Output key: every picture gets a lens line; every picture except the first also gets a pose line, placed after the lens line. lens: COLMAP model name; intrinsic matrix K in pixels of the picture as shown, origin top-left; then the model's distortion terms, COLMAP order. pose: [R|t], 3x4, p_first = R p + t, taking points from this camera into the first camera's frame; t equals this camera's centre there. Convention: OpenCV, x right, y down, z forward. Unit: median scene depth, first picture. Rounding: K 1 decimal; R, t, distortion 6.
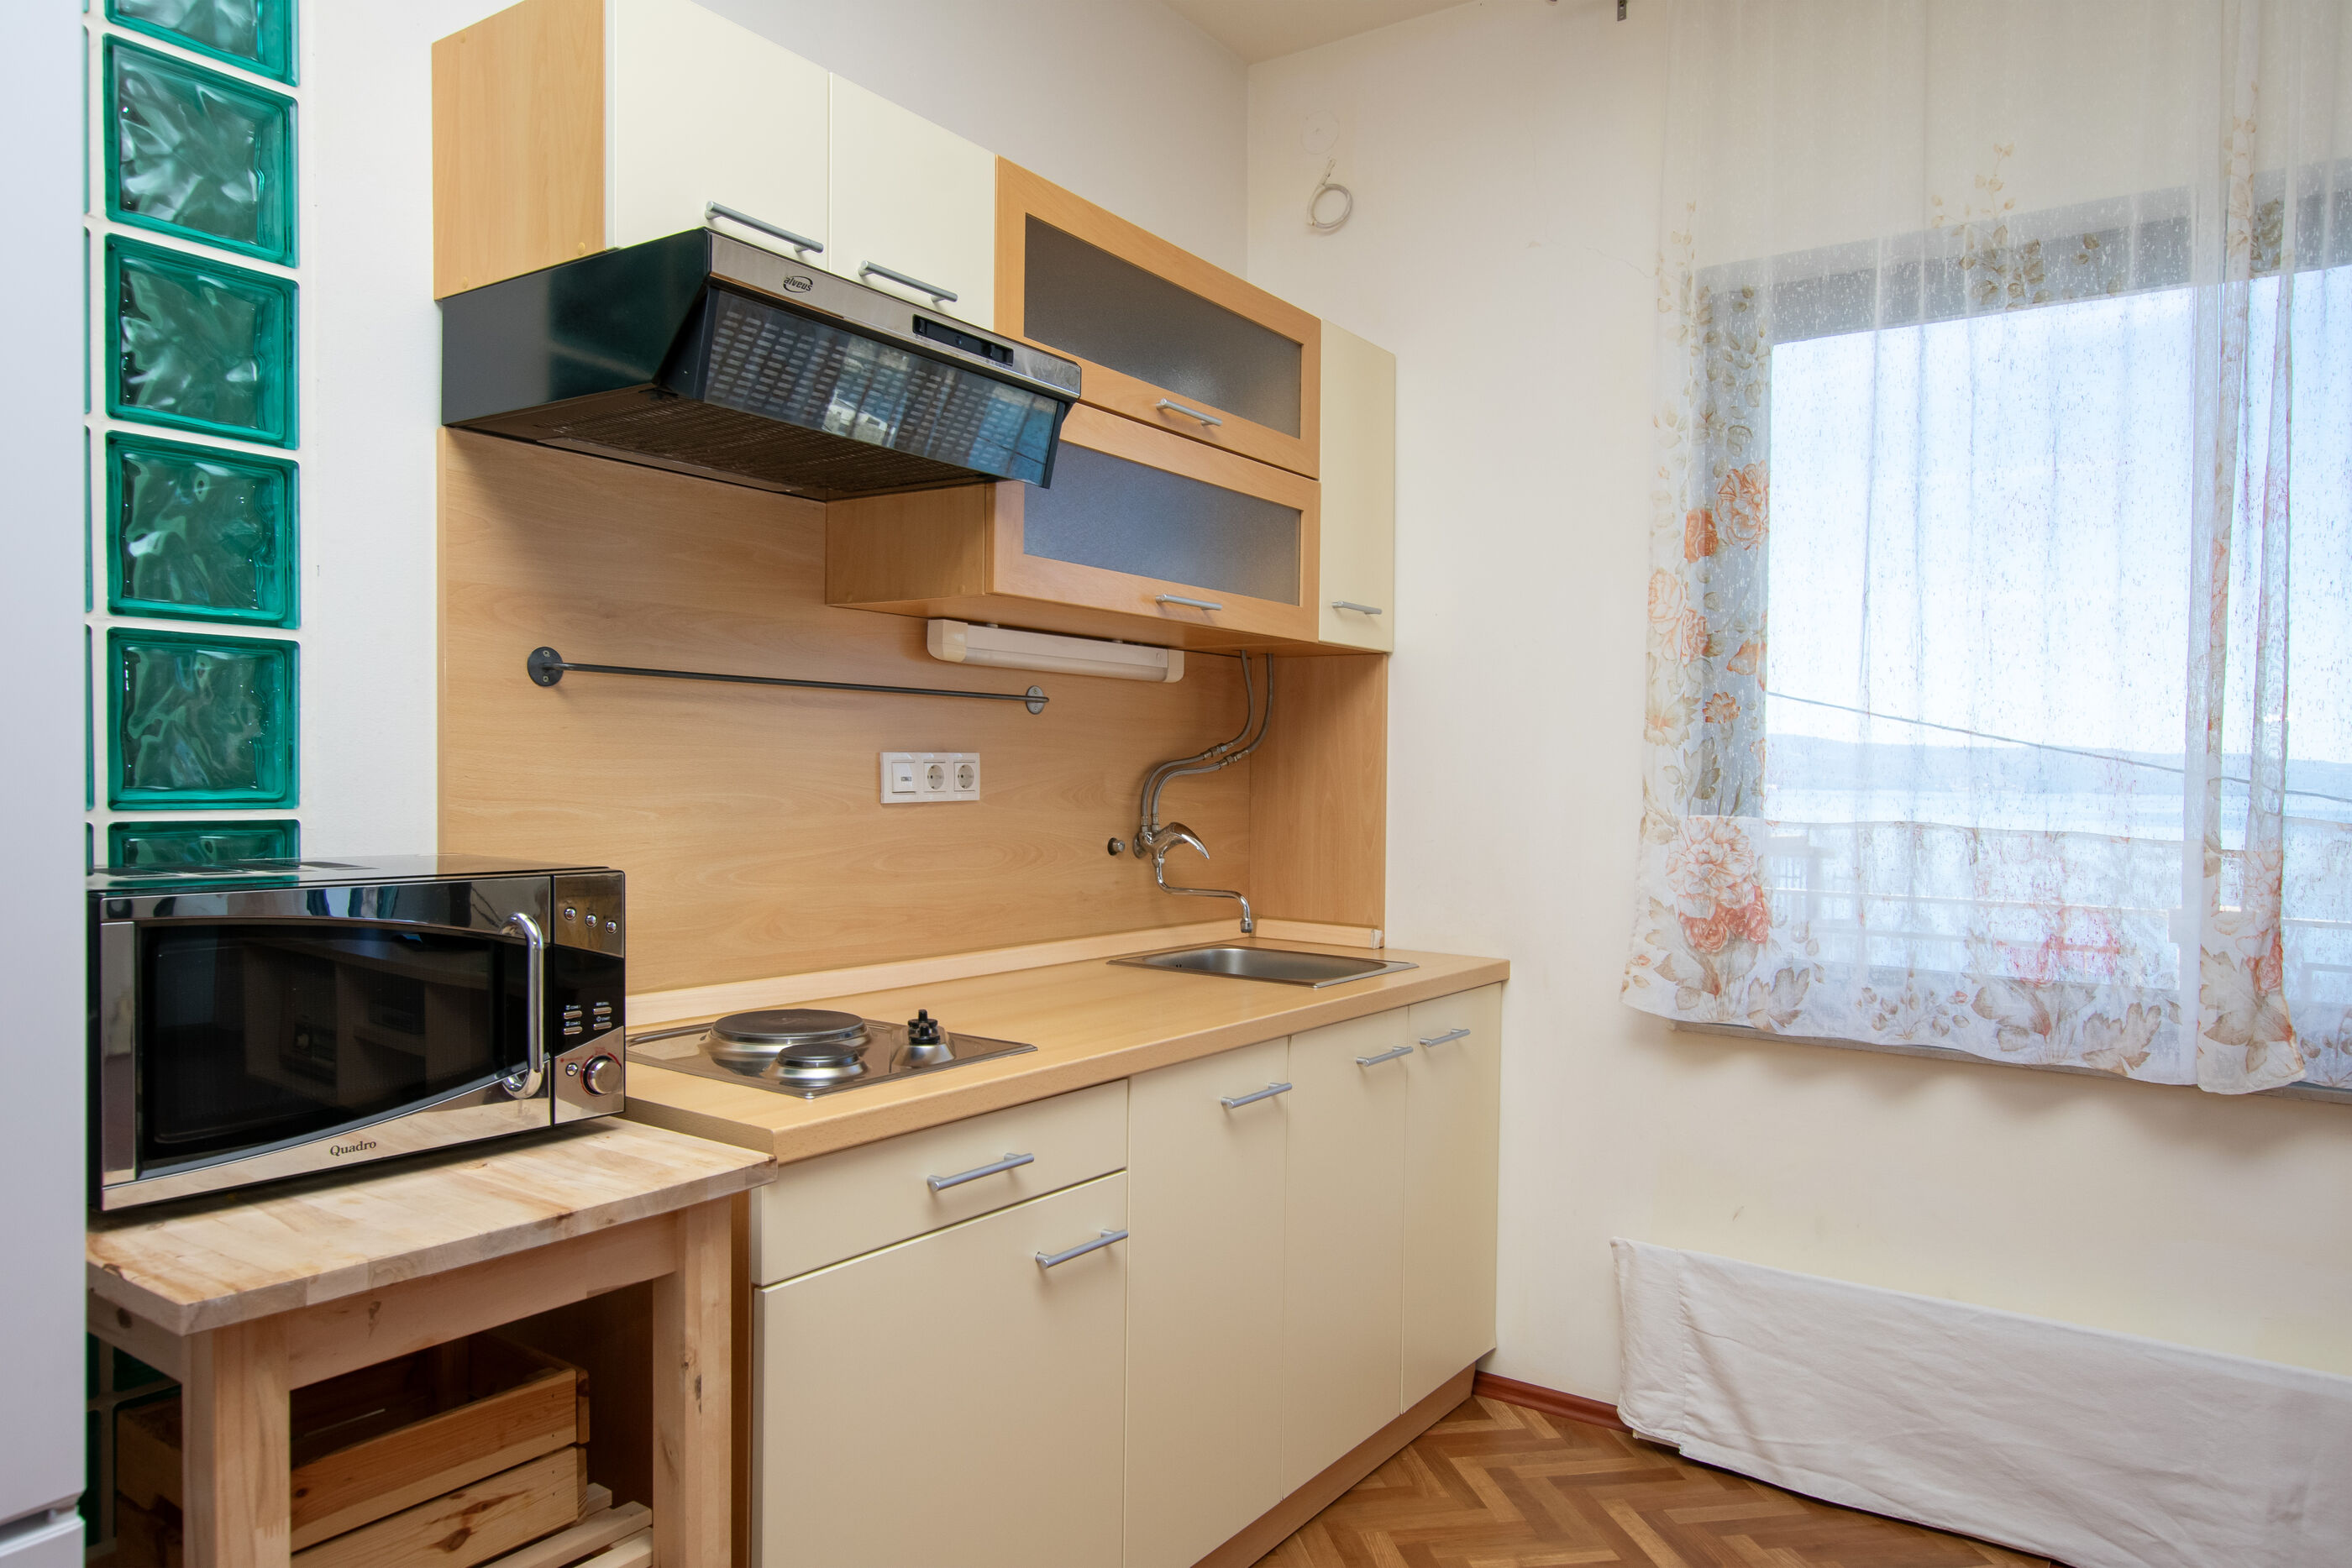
lens RADIAL K [[1531.2, 0, 1176.8], [0, 1531.2, 808.8], [0, 0, 1]] dist [0.004609, 0.008842]
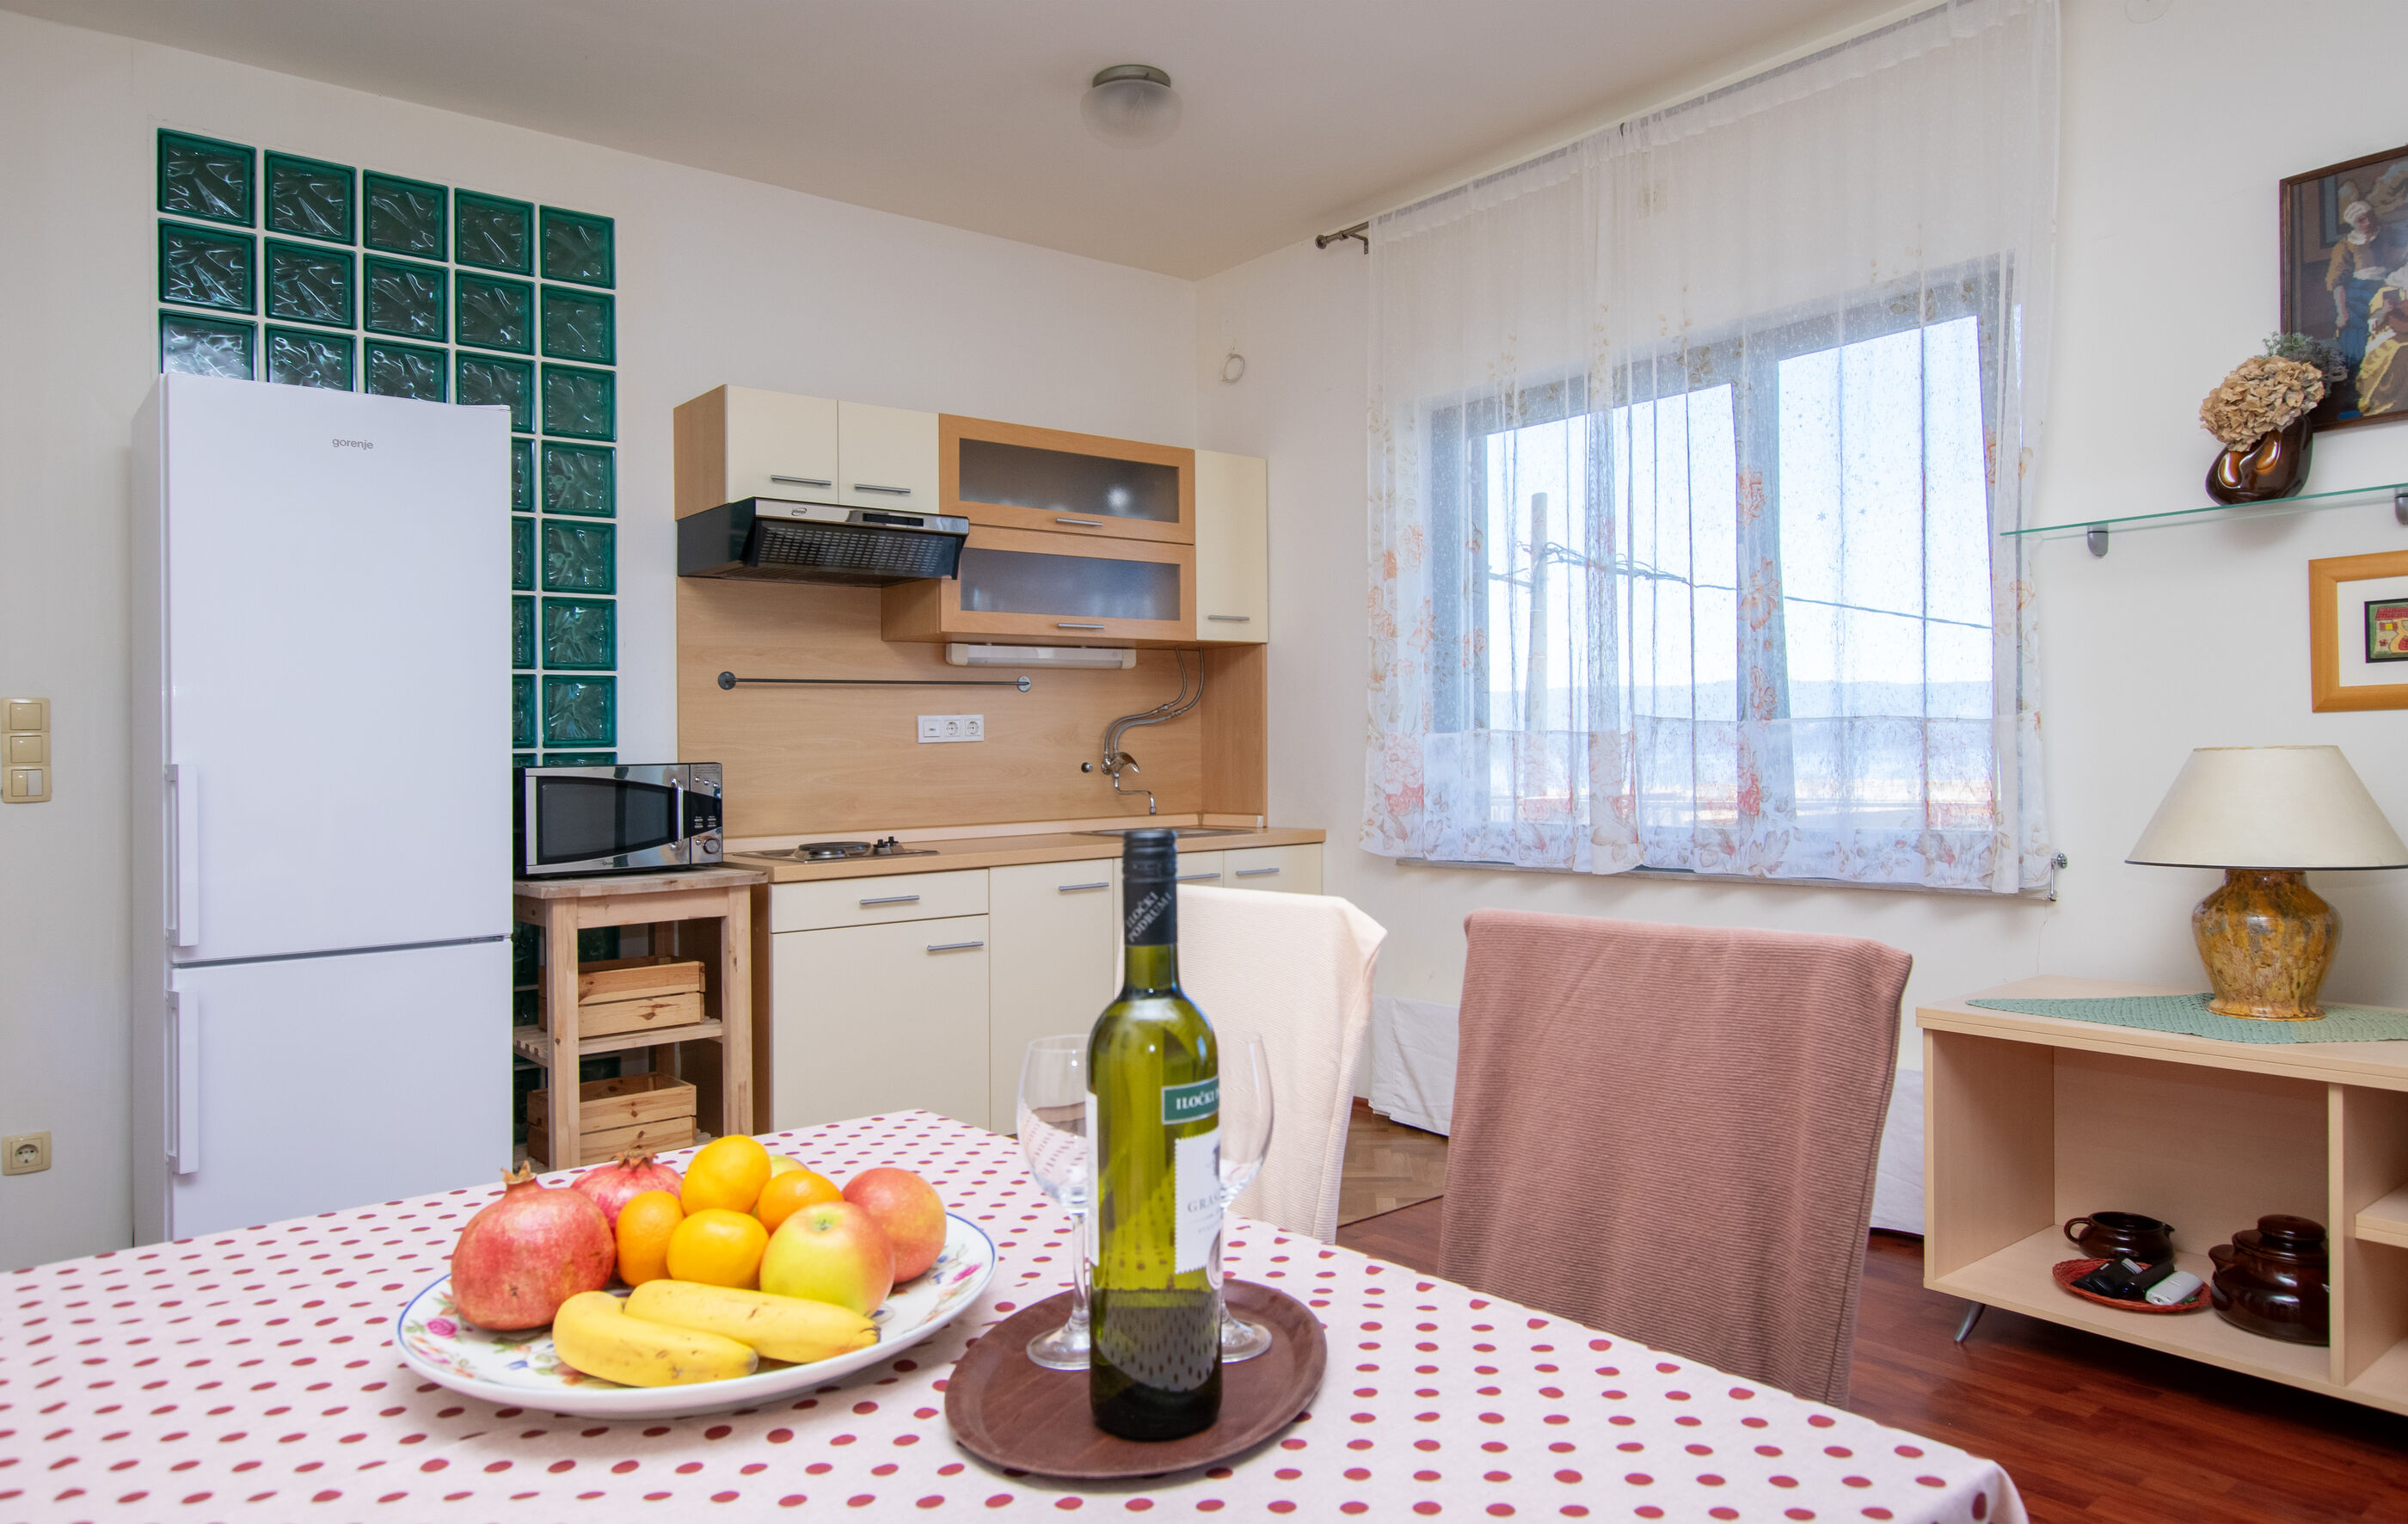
lens RADIAL K [[1543.7, 0, 1227.7], [0, 1543.7, 713.0], [0, 0, 1]] dist [0.008555, 0.012398]
pose [[0.965684, -0.044713, -0.255842, 0.692727], [0.031903, 0.998031, -0.054006, 0.078309], [0.257753, 0.043991, 0.965209, -0.772547]]
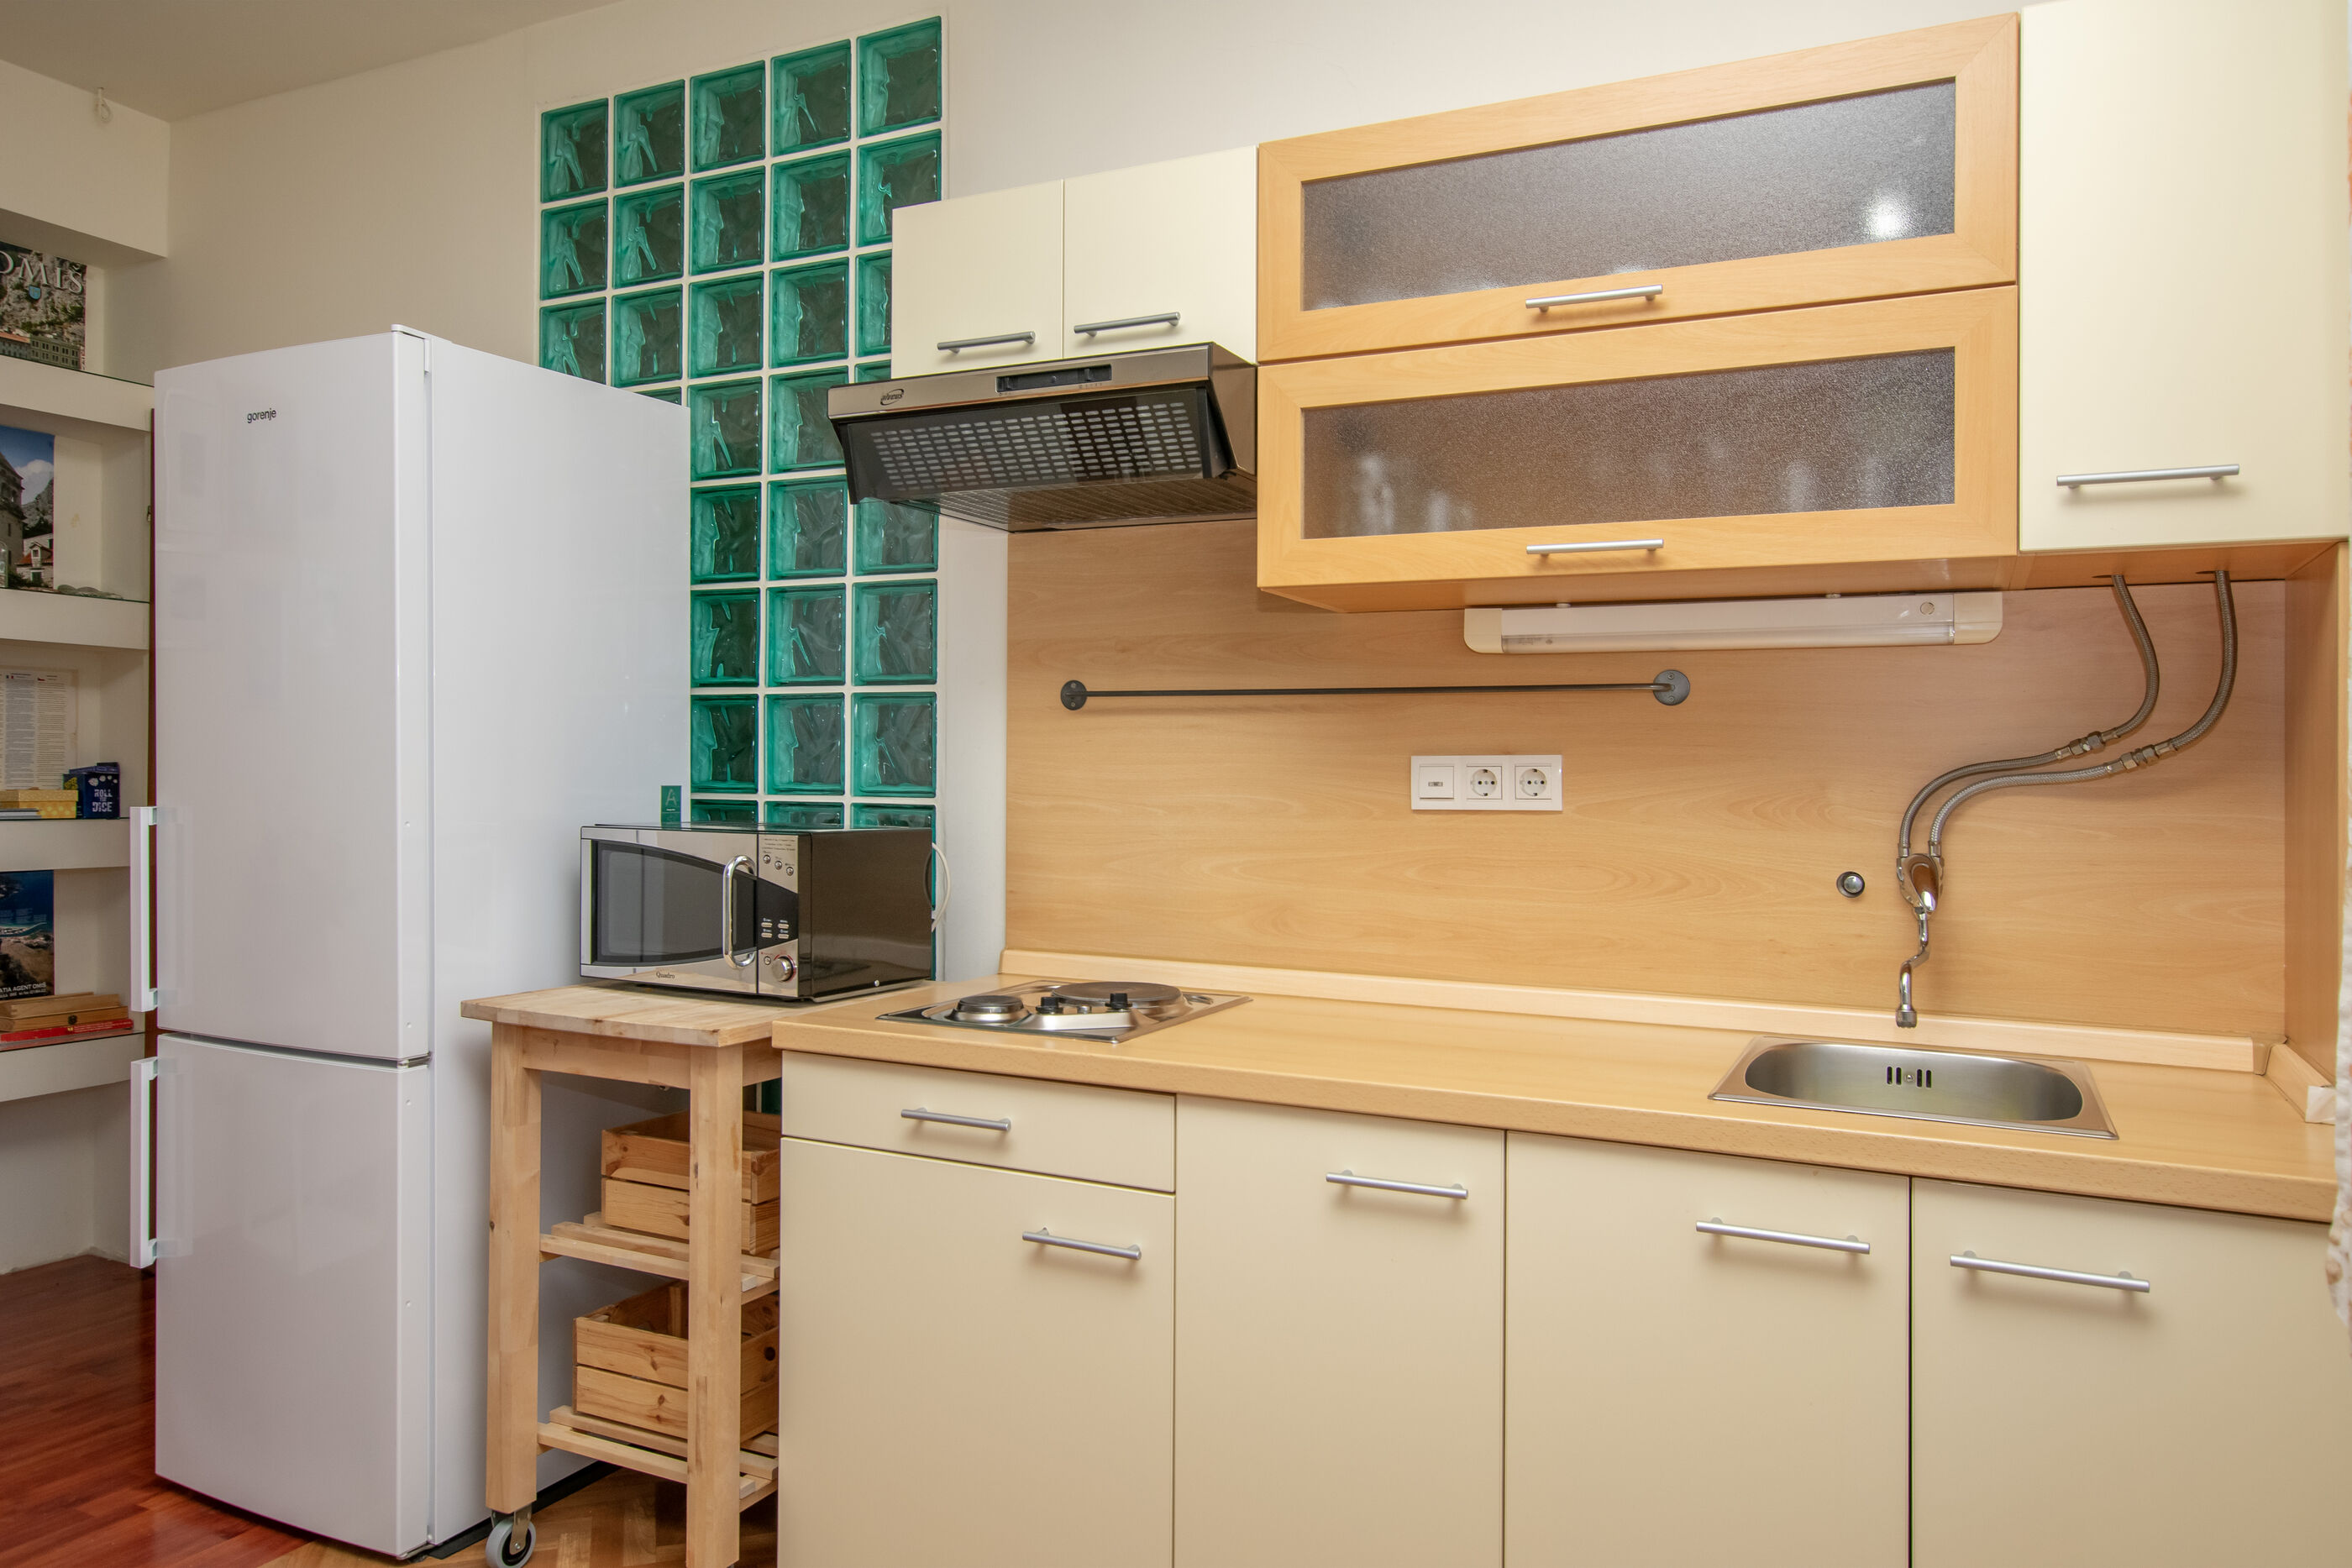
lens RADIAL K [[1566.0, 0, 1170.1], [0, 1566.0, 791.7], [0, 0, 1]] dist [-0.046061, -0.000087]
pose [[0.165362, -0.004505, -0.986223, 0.778953], [-0.035603, 0.999310, -0.010534, 0.001190], [0.985590, 0.036854, 0.165087, 0.721692]]
